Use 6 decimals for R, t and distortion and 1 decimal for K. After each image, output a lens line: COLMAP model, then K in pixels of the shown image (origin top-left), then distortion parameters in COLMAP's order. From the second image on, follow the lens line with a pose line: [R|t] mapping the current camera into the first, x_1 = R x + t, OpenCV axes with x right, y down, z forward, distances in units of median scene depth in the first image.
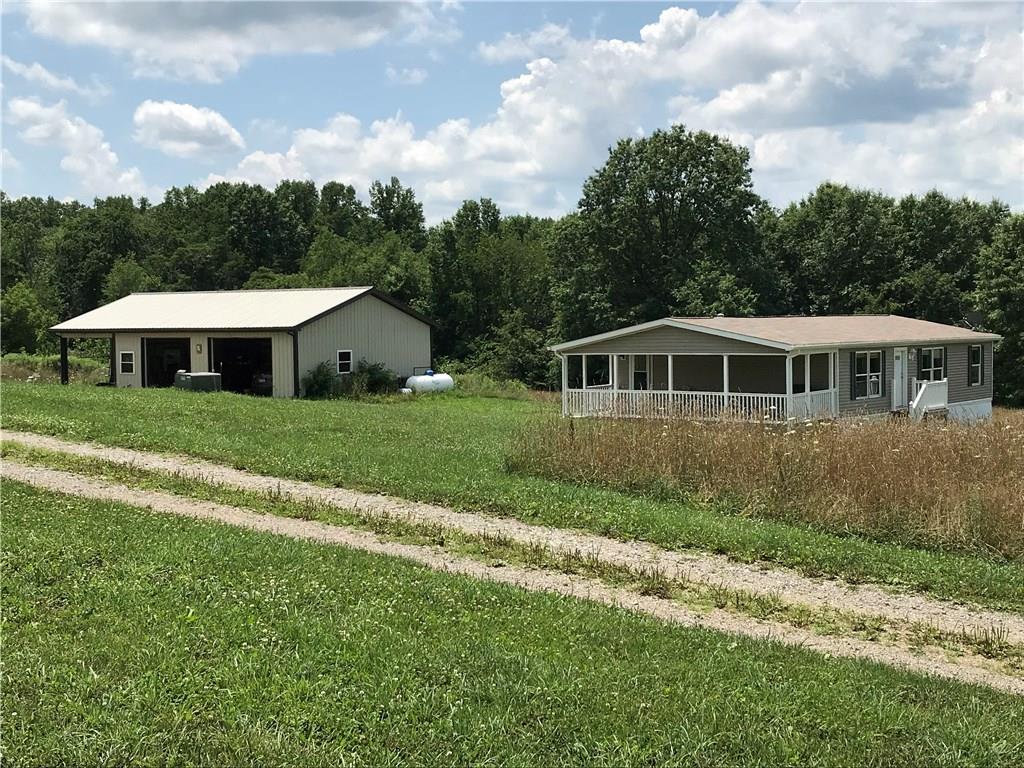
lens RADIAL K [[1363.6, 0, 512.0], [0, 1363.6, 384.0], [0, 0, 1]] dist [-0.008271, 0.002877]
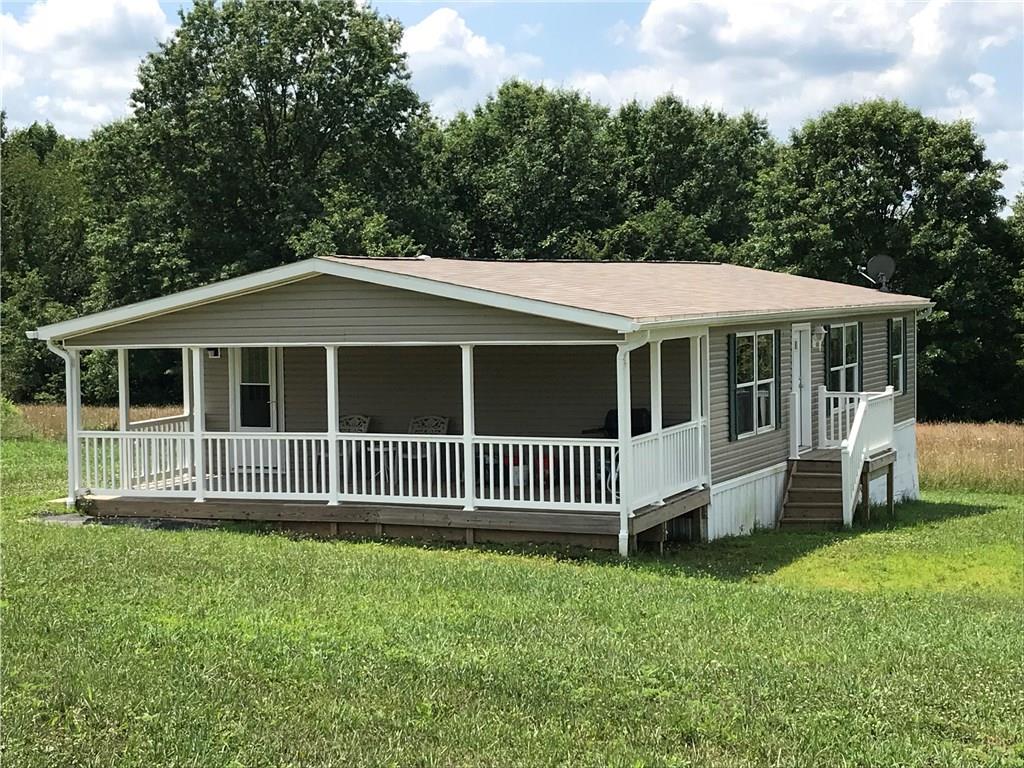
lens RADIAL K [[1813.7, 0, 512.0], [0, 1813.7, 384.0], [0, 0, 1]] dist [0.046547, 0.102260]
pose [[0.969611, -0.019290, 0.243888, 0.012721], [0.018637, 0.999814, 0.004985, -0.004285], [-0.243939, -0.000288, 0.969791, 0.164847]]
